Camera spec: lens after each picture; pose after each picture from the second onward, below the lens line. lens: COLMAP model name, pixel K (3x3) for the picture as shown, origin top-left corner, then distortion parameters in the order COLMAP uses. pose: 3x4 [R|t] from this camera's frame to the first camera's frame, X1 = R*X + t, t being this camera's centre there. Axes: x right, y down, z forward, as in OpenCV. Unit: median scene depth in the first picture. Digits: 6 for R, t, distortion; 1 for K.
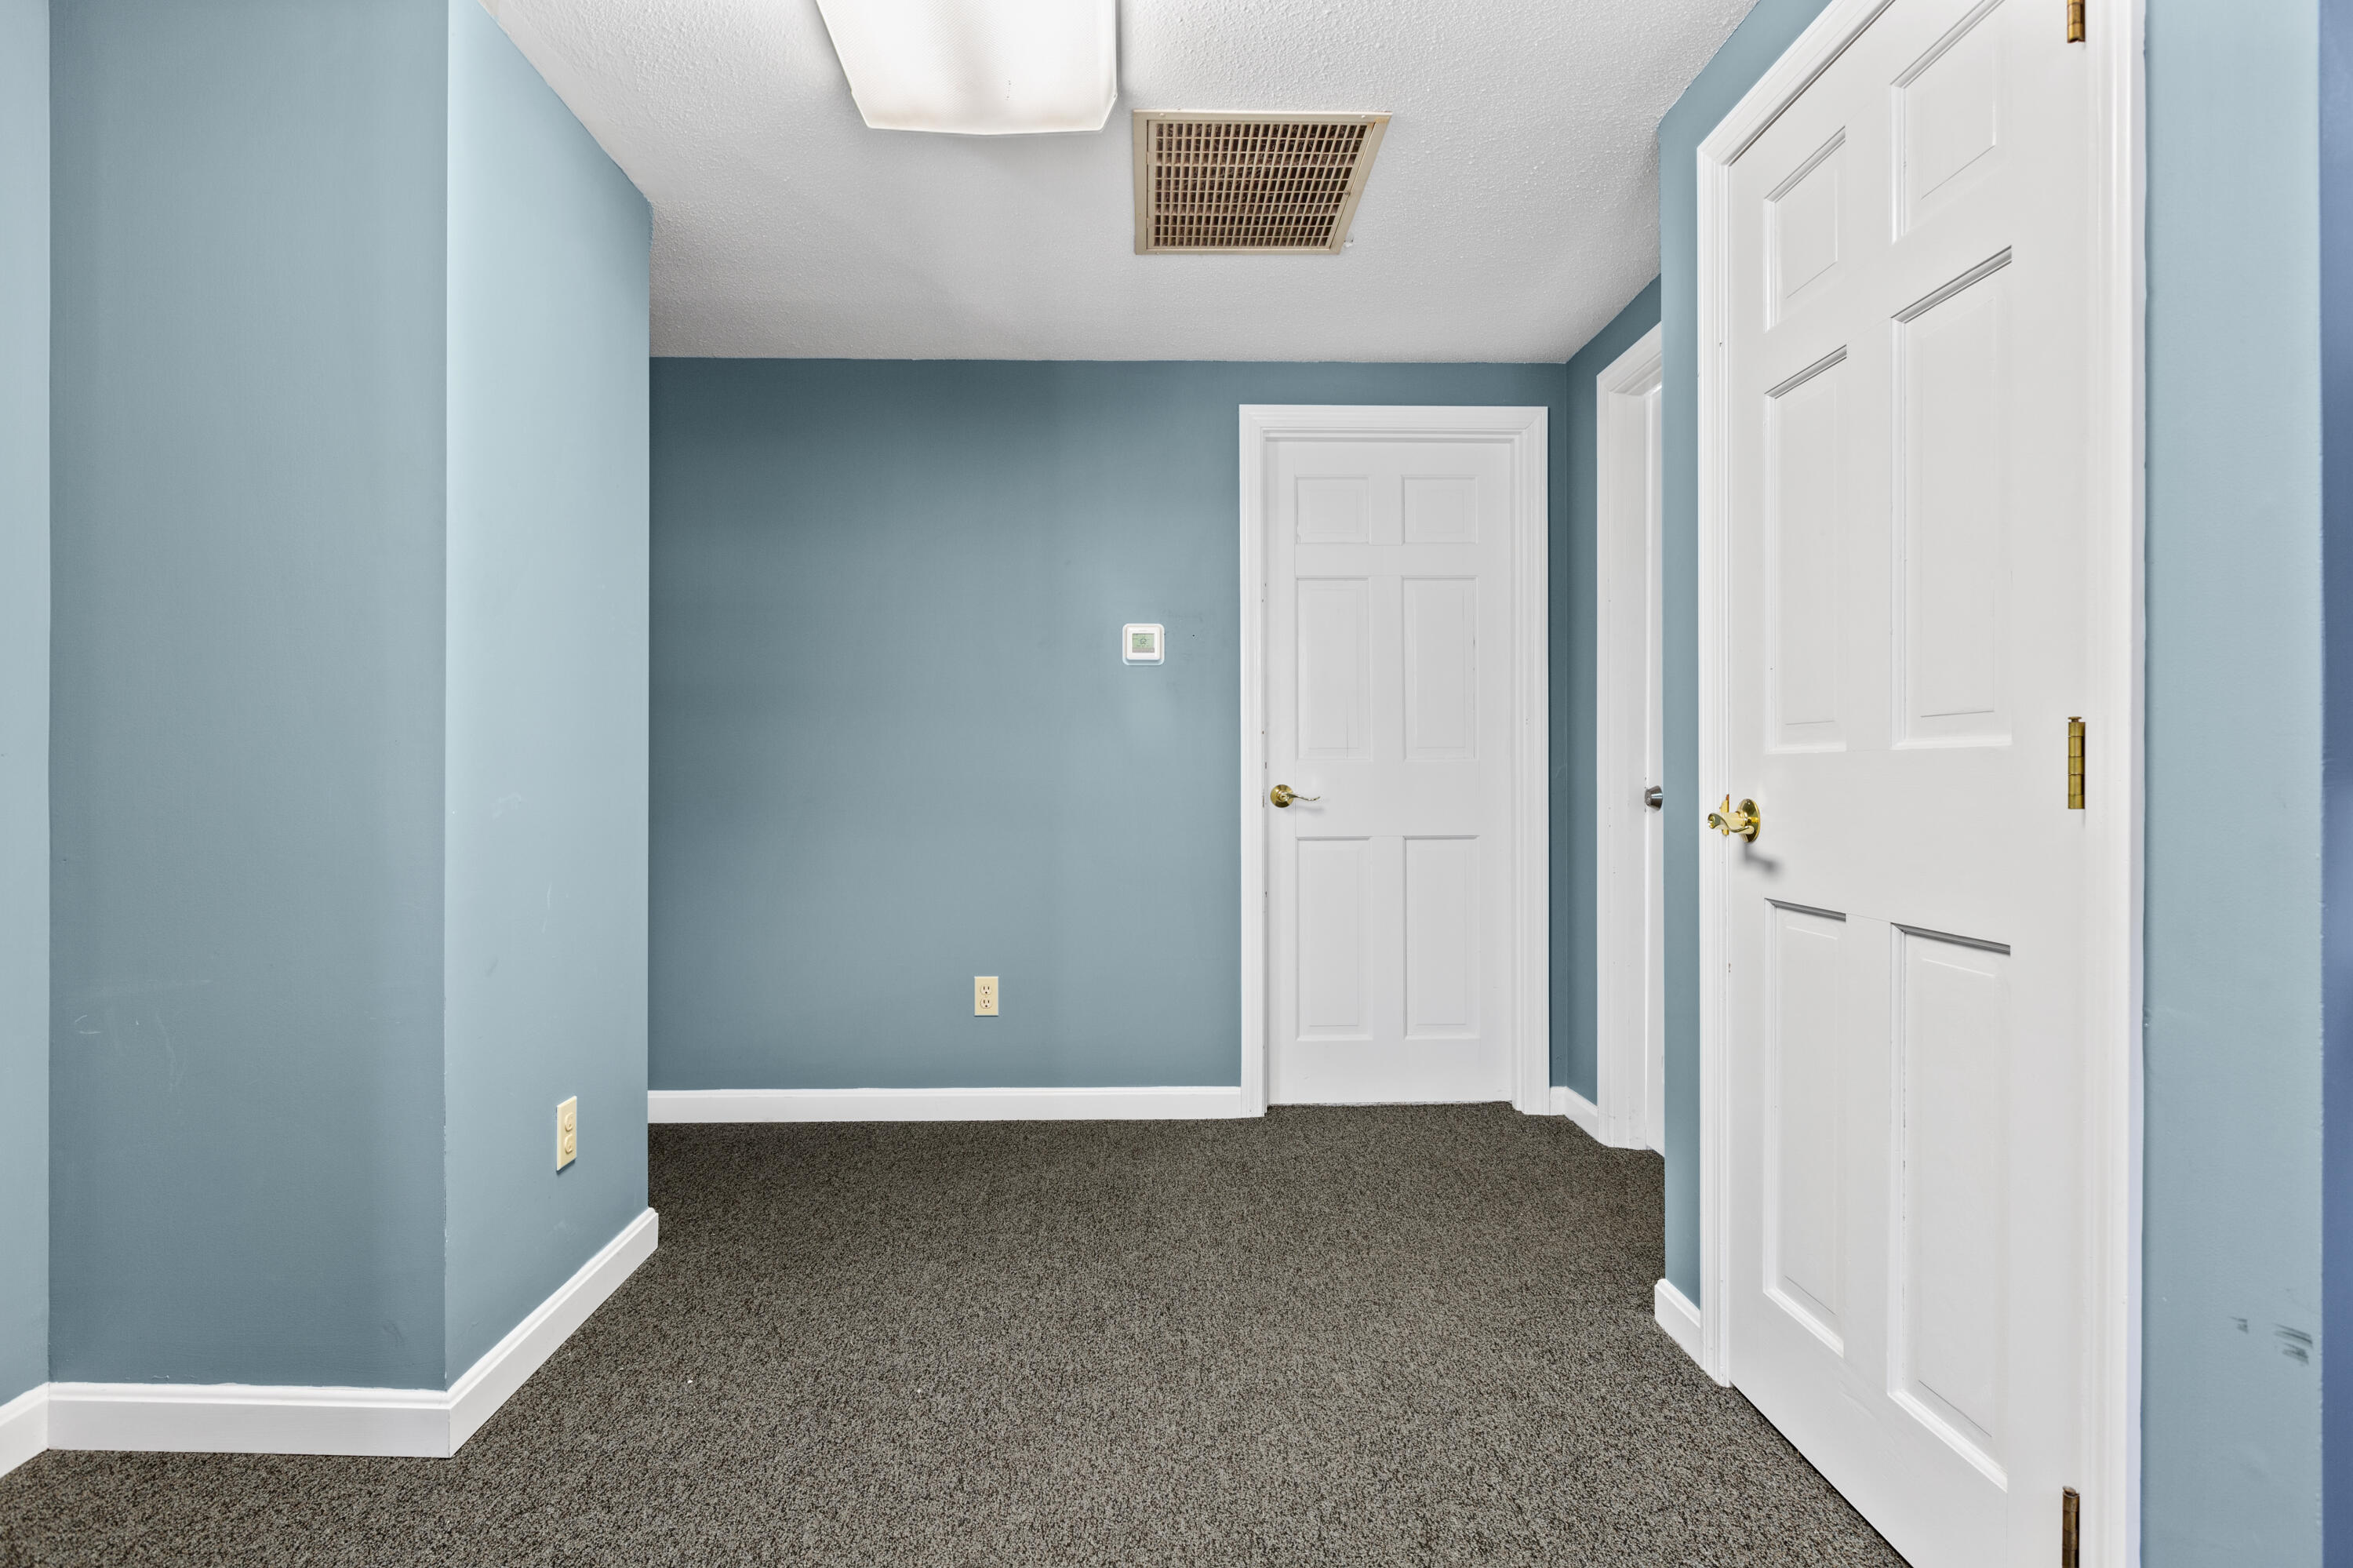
lens RADIAL K [[1156.6, 0, 1162.6], [0, 1156.6, 771.5], [0, 0, 1]] dist [-0.004373, -0.001357]
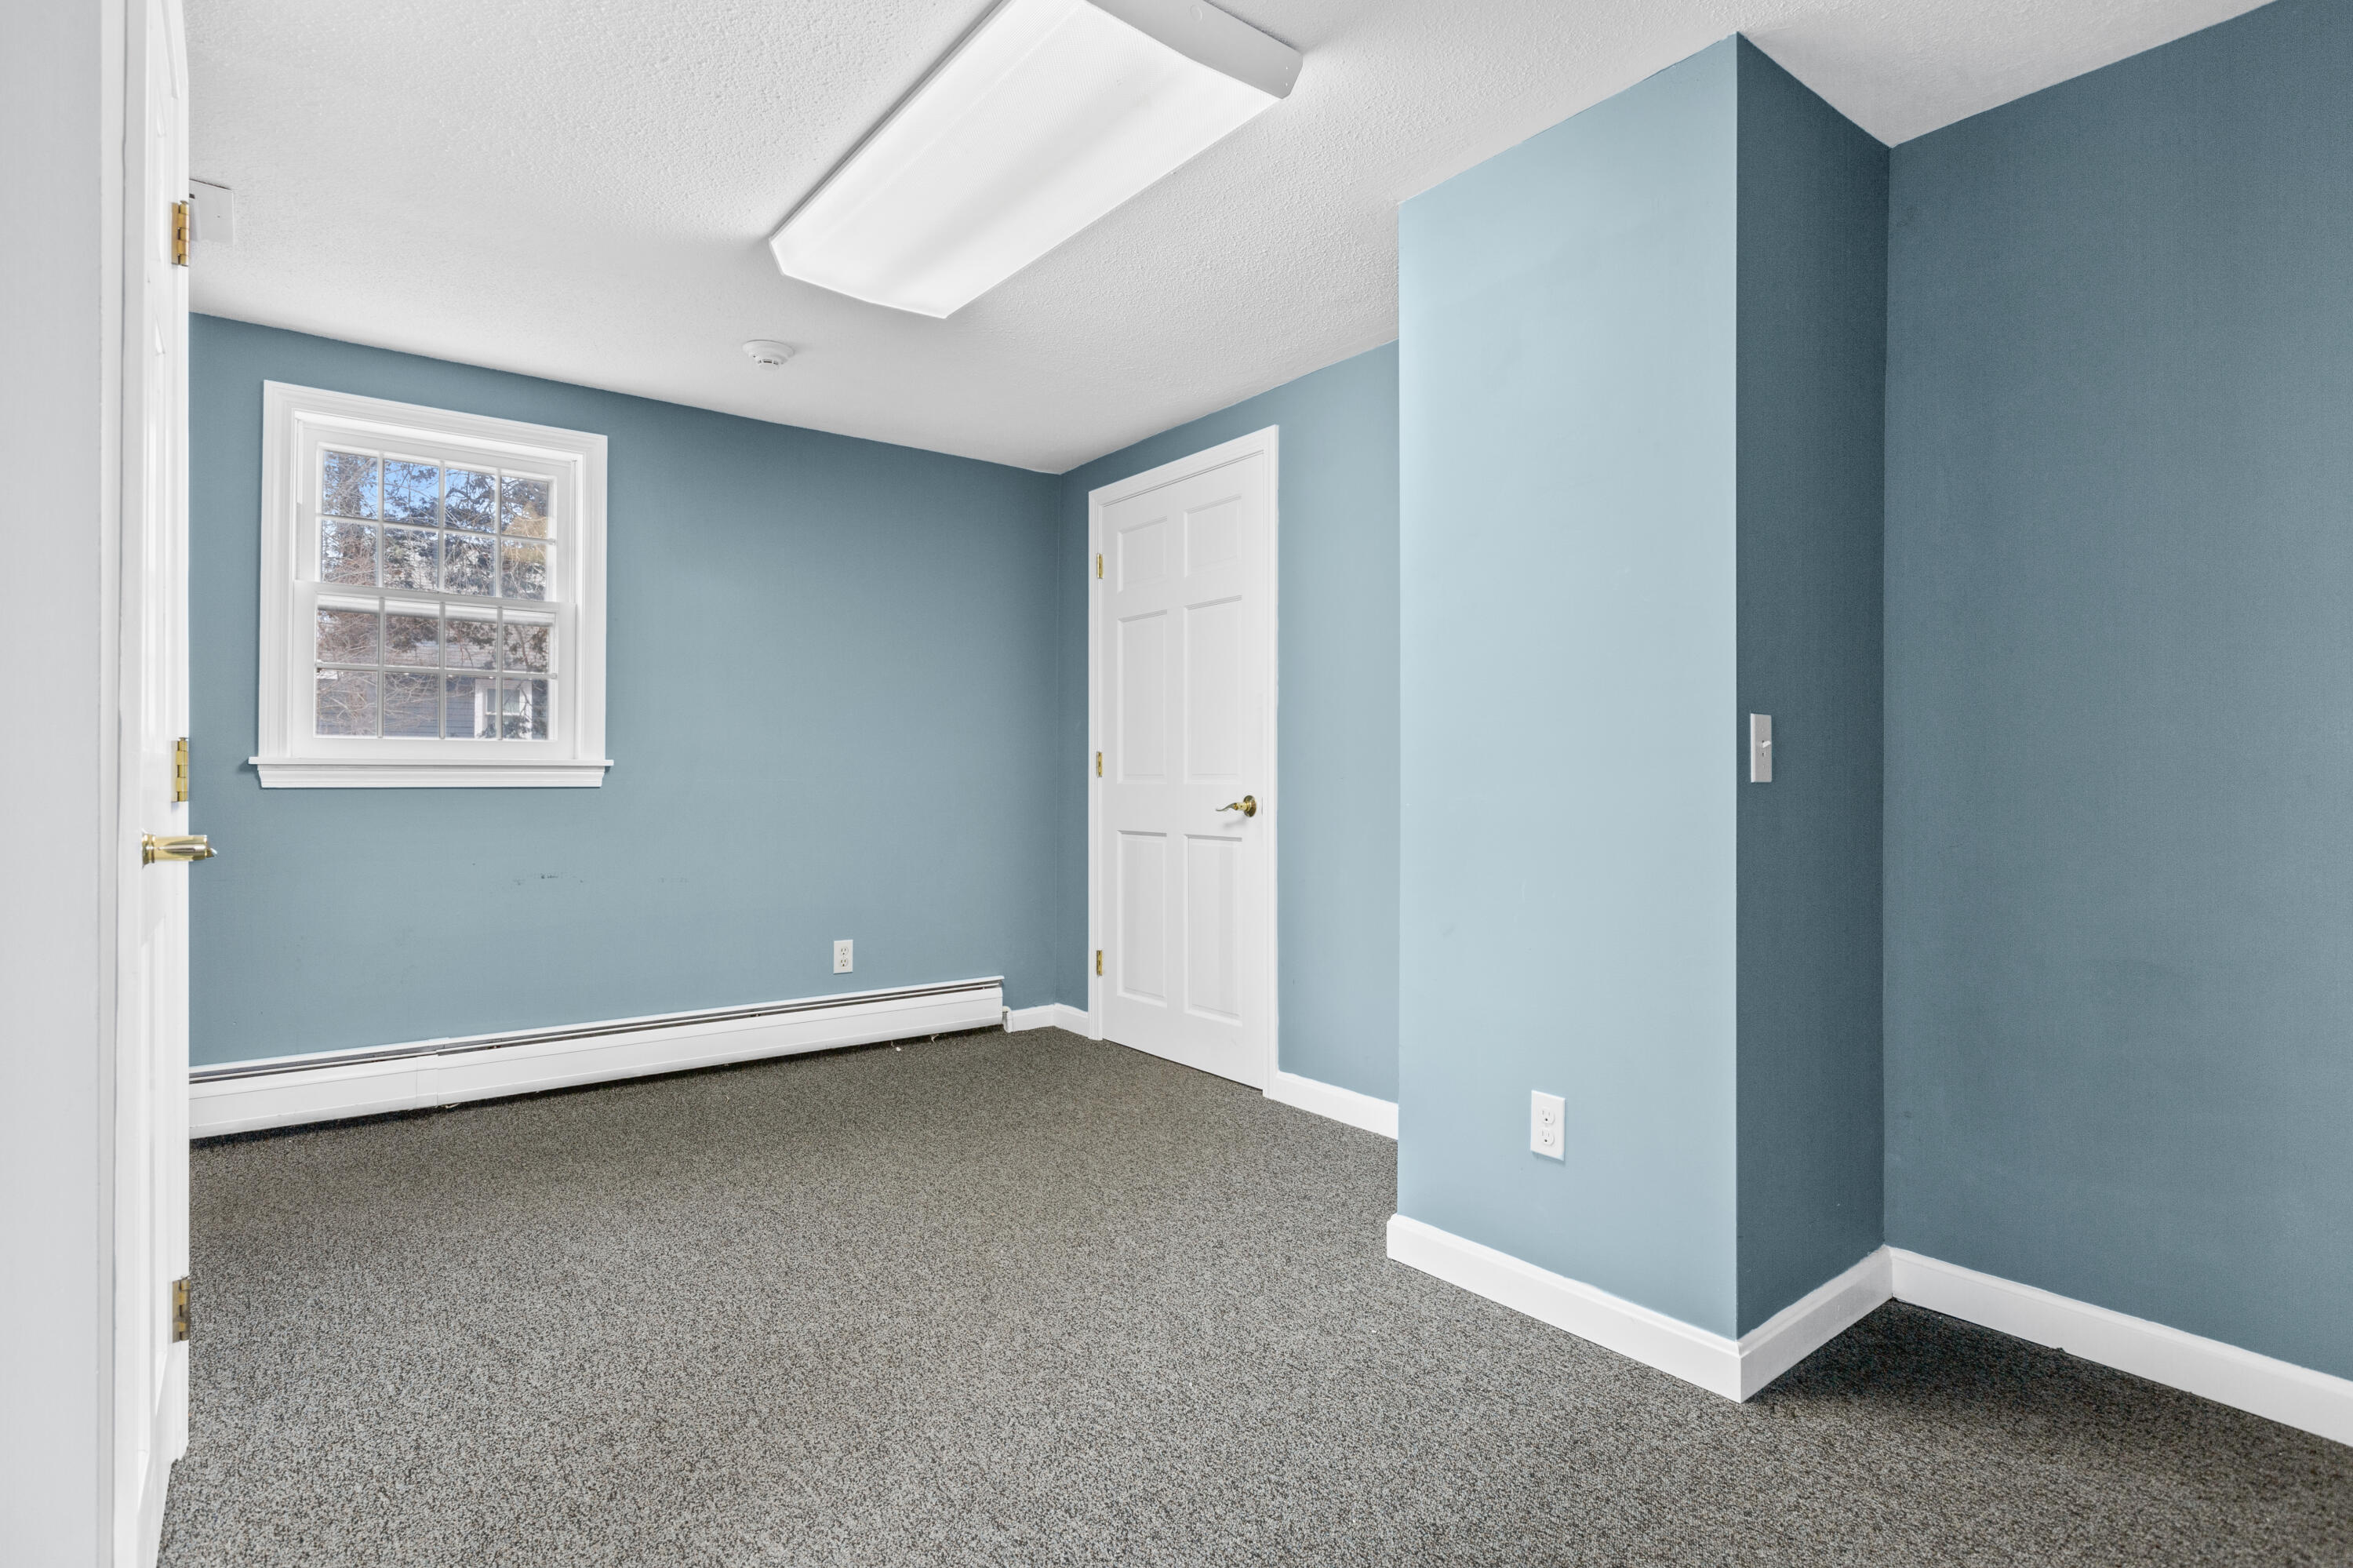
lens RADIAL K [[1156.6, 0, 1170.7], [0, 1156.6, 782.6], [0, 0, 1]] dist [-0.004373, -0.001357]
pose [[-0.803452, 0.000757, -0.595369, 0.310387], [-0.000309, 0.999999, 0.001688, 0.003284], [0.595369, 0.001540, -0.803451, 1.370325]]
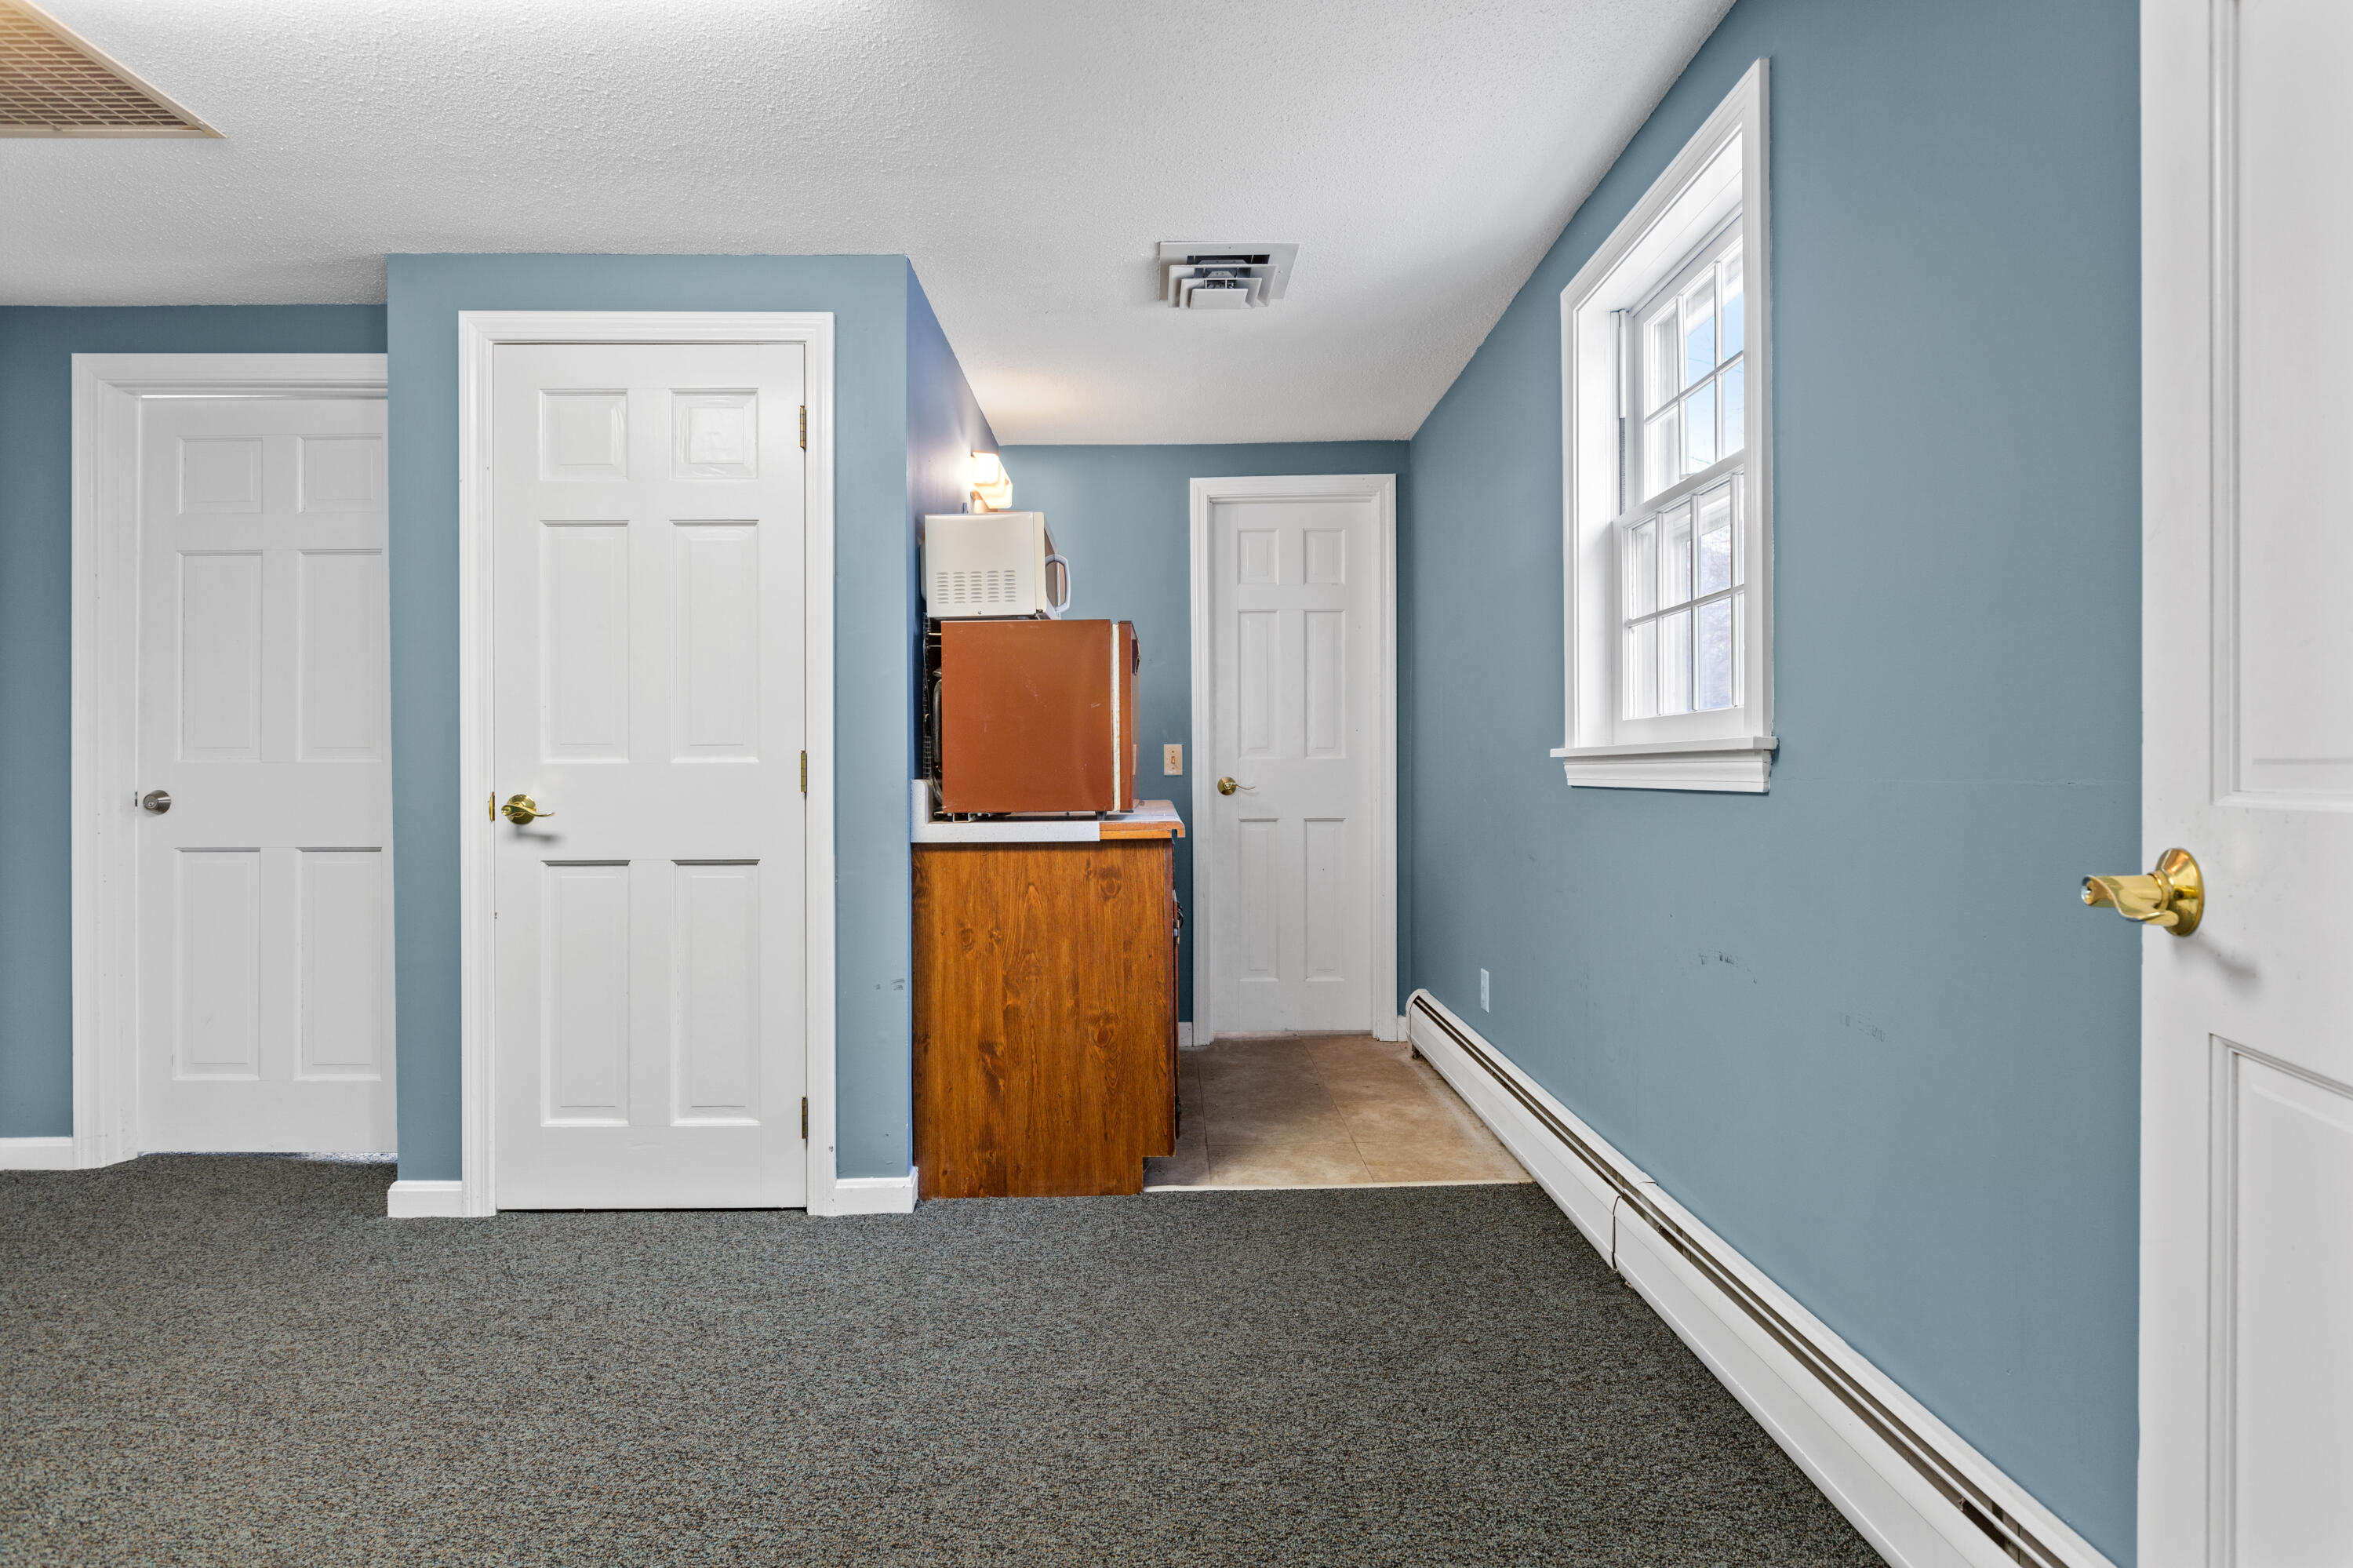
lens RADIAL K [[1156.6, 0, 1168.0], [0, 1156.6, 771.1], [0, 0, 1]] dist [-0.004373, -0.001357]
pose [[0.013927, 0.002380, 0.999900, -0.686852], [0.001904, 0.999995, -0.002406, -0.000410], [-0.999901, 0.001937, 0.013922, 0.124614]]
